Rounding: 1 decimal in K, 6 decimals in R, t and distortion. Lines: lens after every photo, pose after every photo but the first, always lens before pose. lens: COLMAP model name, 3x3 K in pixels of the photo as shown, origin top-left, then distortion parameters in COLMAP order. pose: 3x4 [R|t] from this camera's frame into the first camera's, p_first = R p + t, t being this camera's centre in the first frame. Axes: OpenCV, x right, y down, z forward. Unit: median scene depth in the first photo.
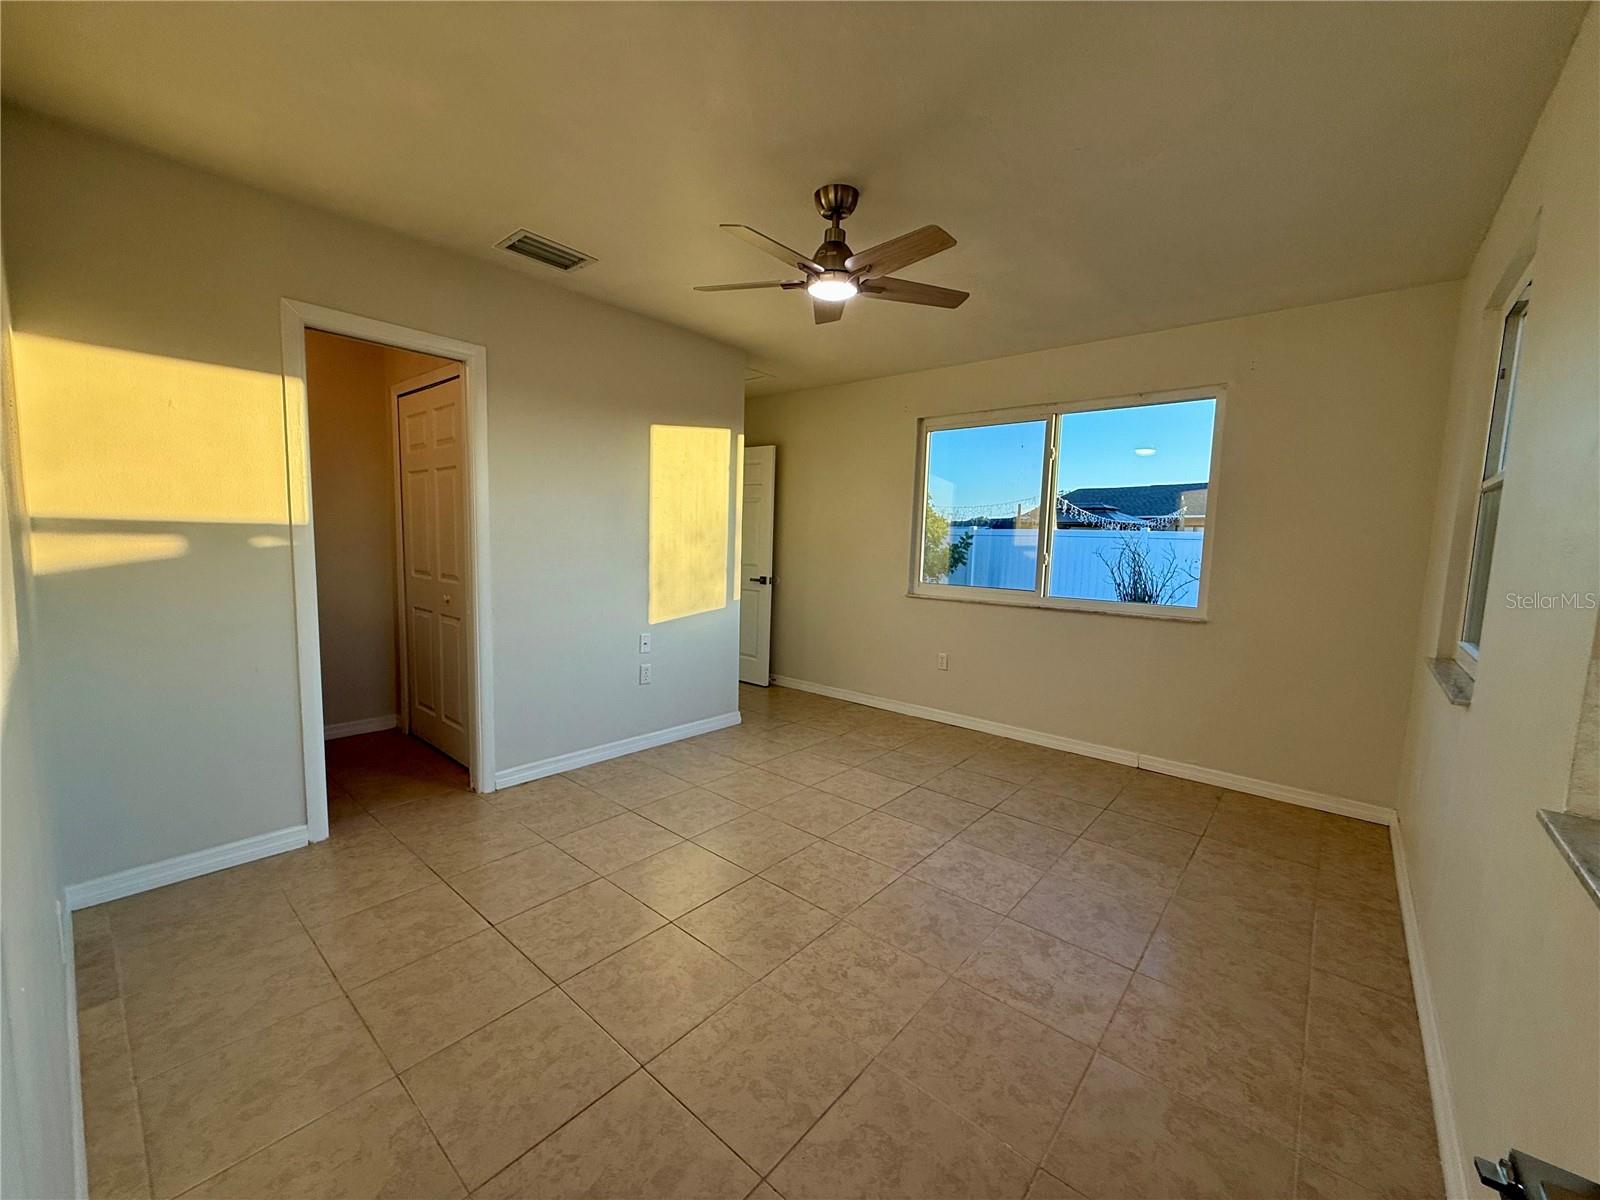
lens RADIAL K [[635.9, 0, 798.8], [0, 635.9, 601.0], [0, 0, 1]] dist [-0.000037, -0.000055]
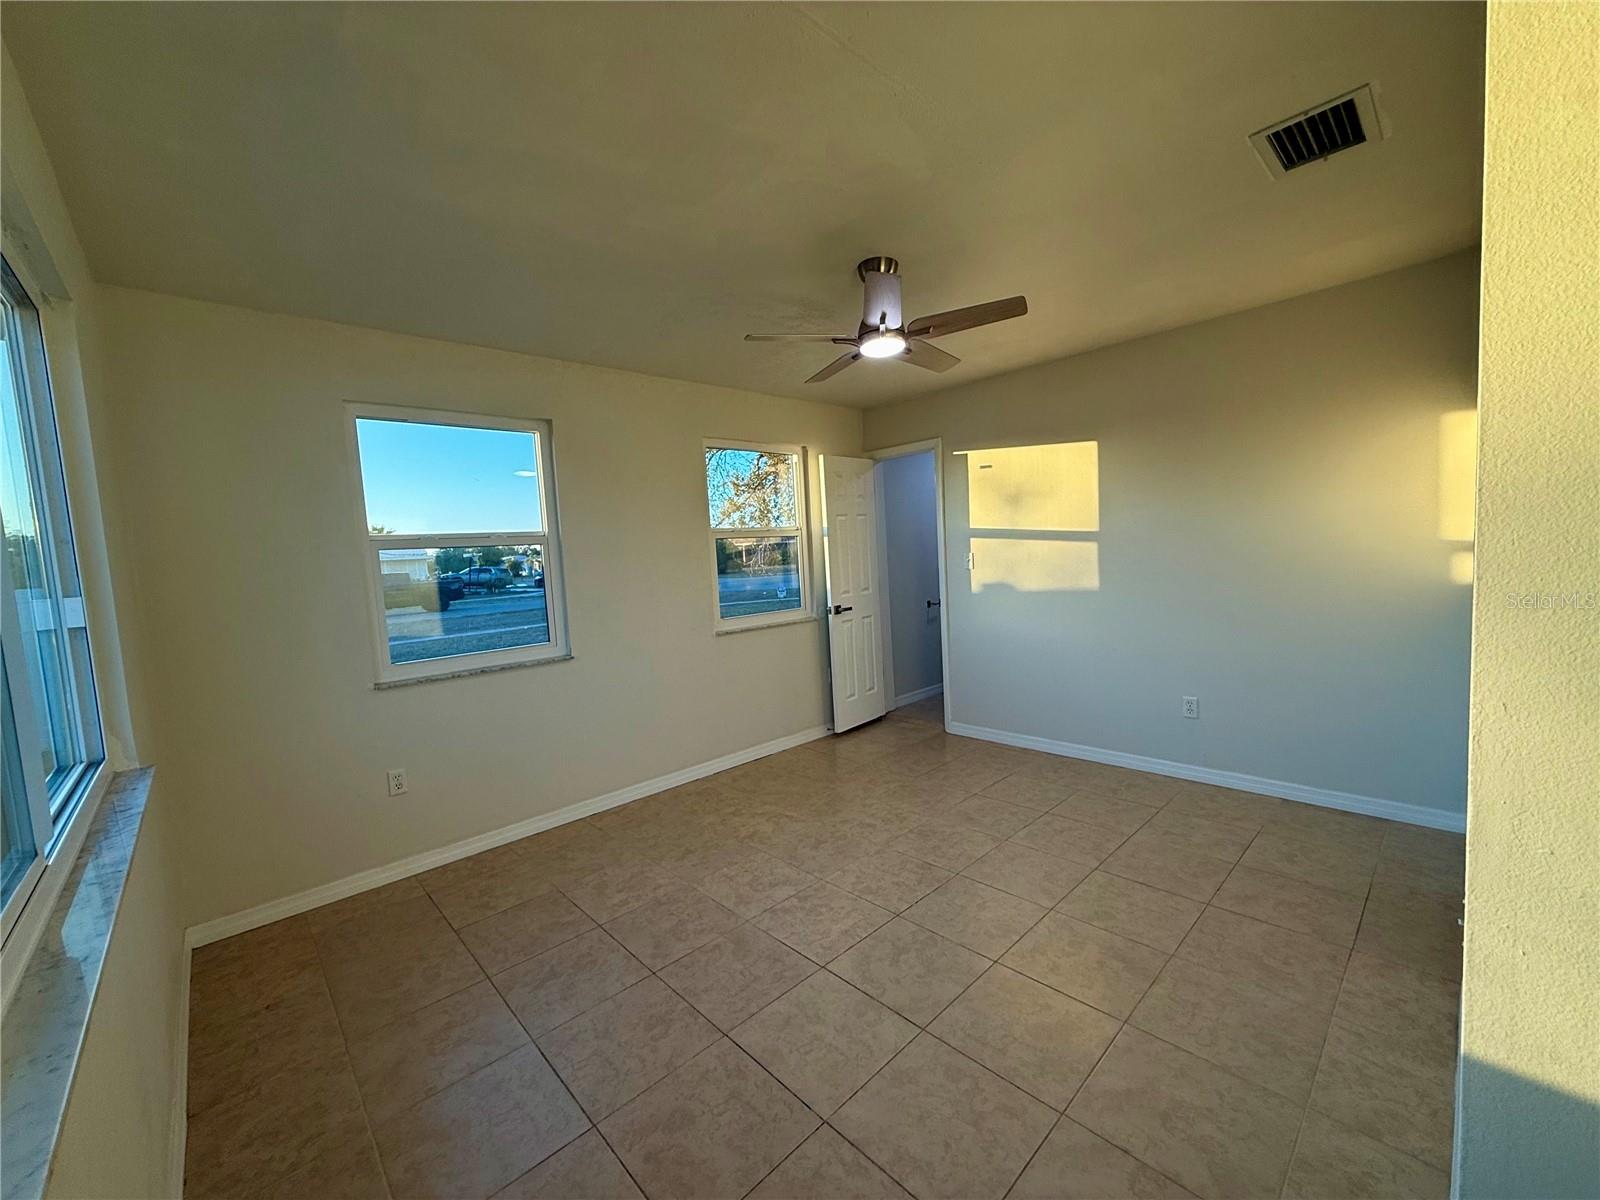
lens RADIAL K [[635.9, 0, 801.3], [0, 635.9, 601.2], [0, 0, 1]] dist [-0.000037, -0.000055]
pose [[-0.994092, 0.020258, 0.106634, 0.074572], [0.039762, 0.982102, 0.184103, -0.244657], [-0.100996, 0.187256, -0.977106, 1.980946]]
